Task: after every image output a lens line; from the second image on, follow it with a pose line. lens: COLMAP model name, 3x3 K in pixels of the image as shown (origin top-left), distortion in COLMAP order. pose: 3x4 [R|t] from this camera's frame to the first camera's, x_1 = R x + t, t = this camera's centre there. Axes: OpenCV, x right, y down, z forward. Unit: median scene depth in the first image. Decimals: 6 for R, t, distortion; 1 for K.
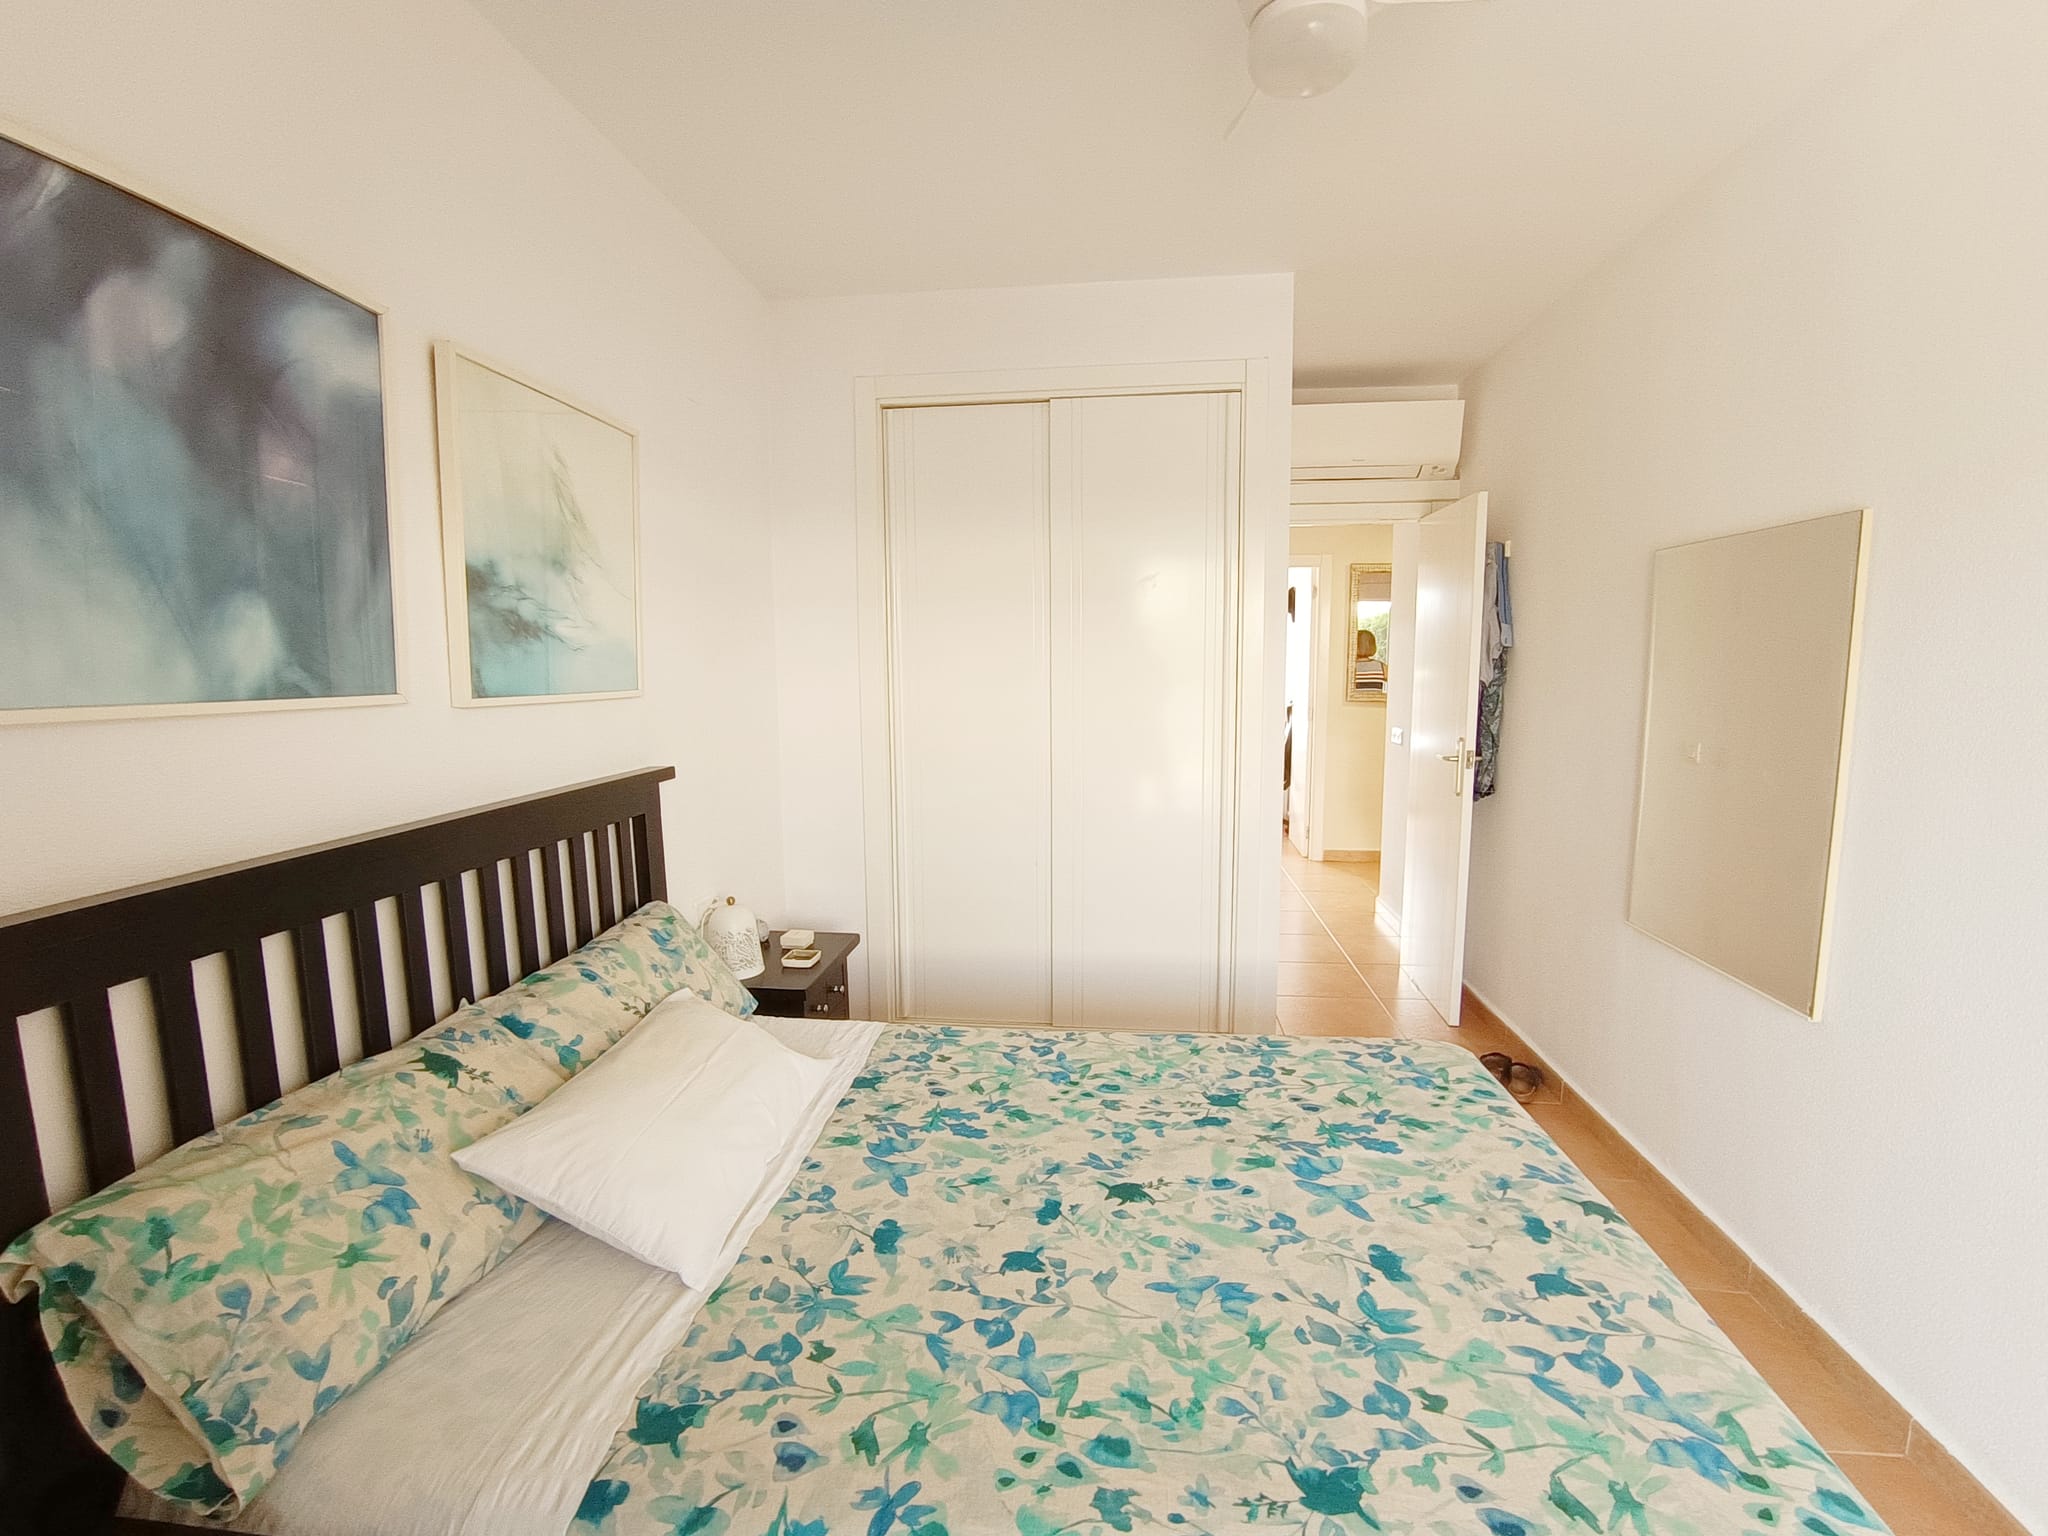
lens RADIAL K [[939.0, 0, 1024.8], [0, 939.0, 769.4], [0, 0, 1]] dist [-0.014268, 0.008728]
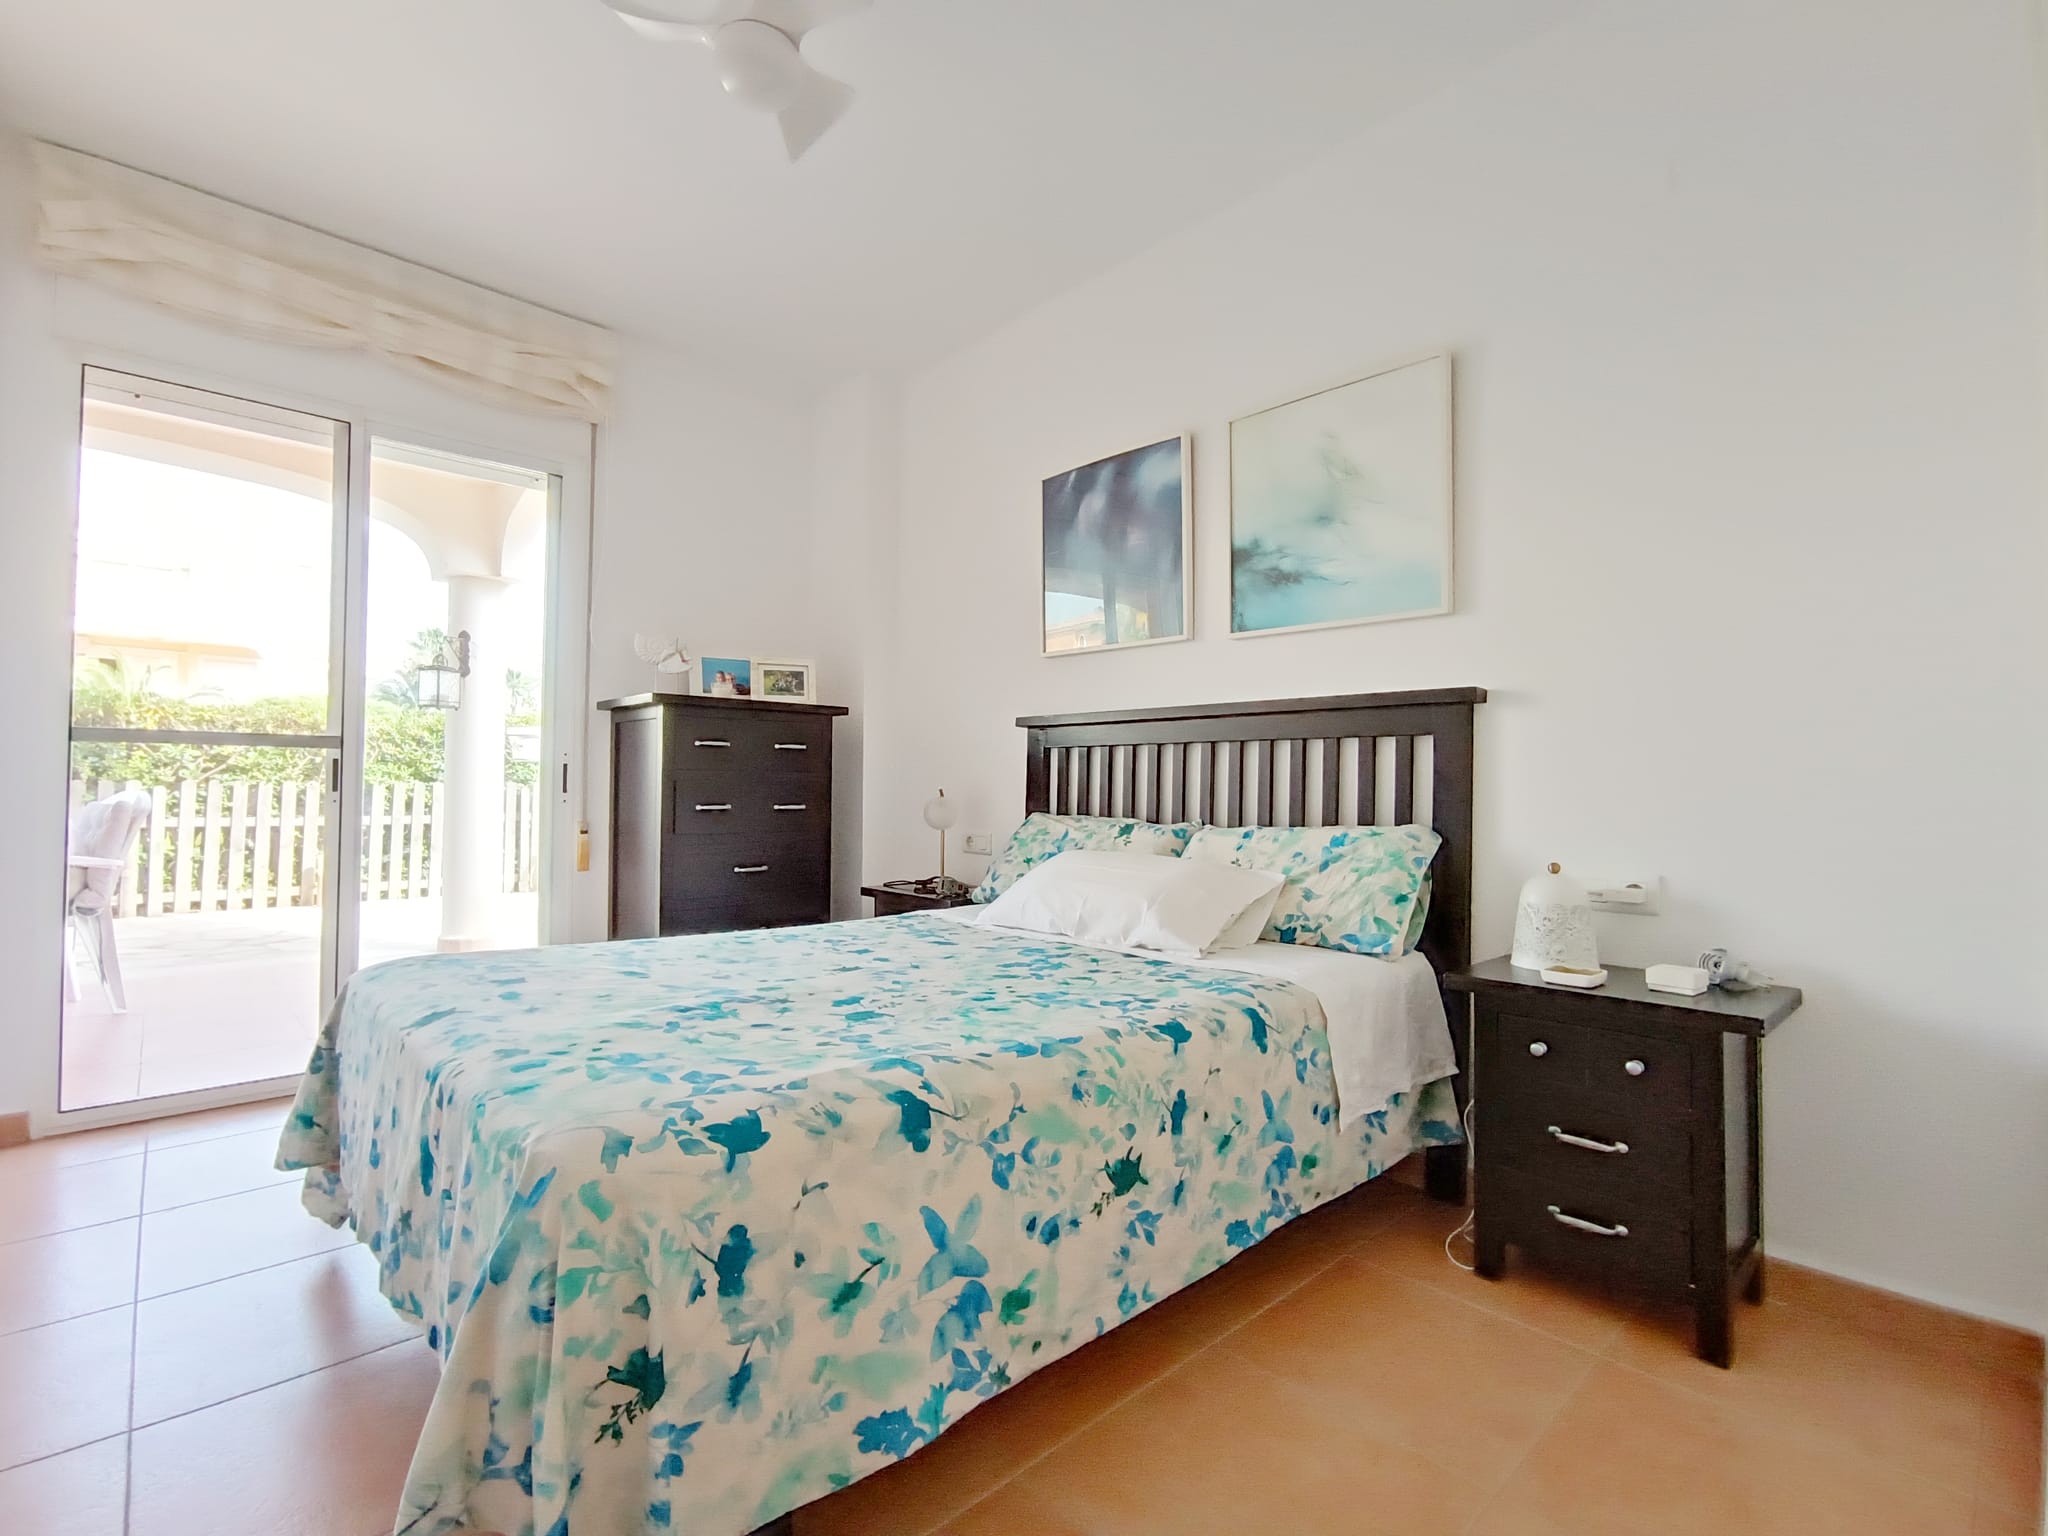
lens RADIAL K [[939.0, 0, 1037.6], [0, 939.0, 769.3], [0, 0, 1]] dist [-0.014268, 0.008728]
pose [[-0.650936, -0.008367, -0.759086, 0.758899], [-0.094881, 0.992995, 0.070418, 0.068132], [0.753179, 0.117861, -0.647170, 1.665802]]
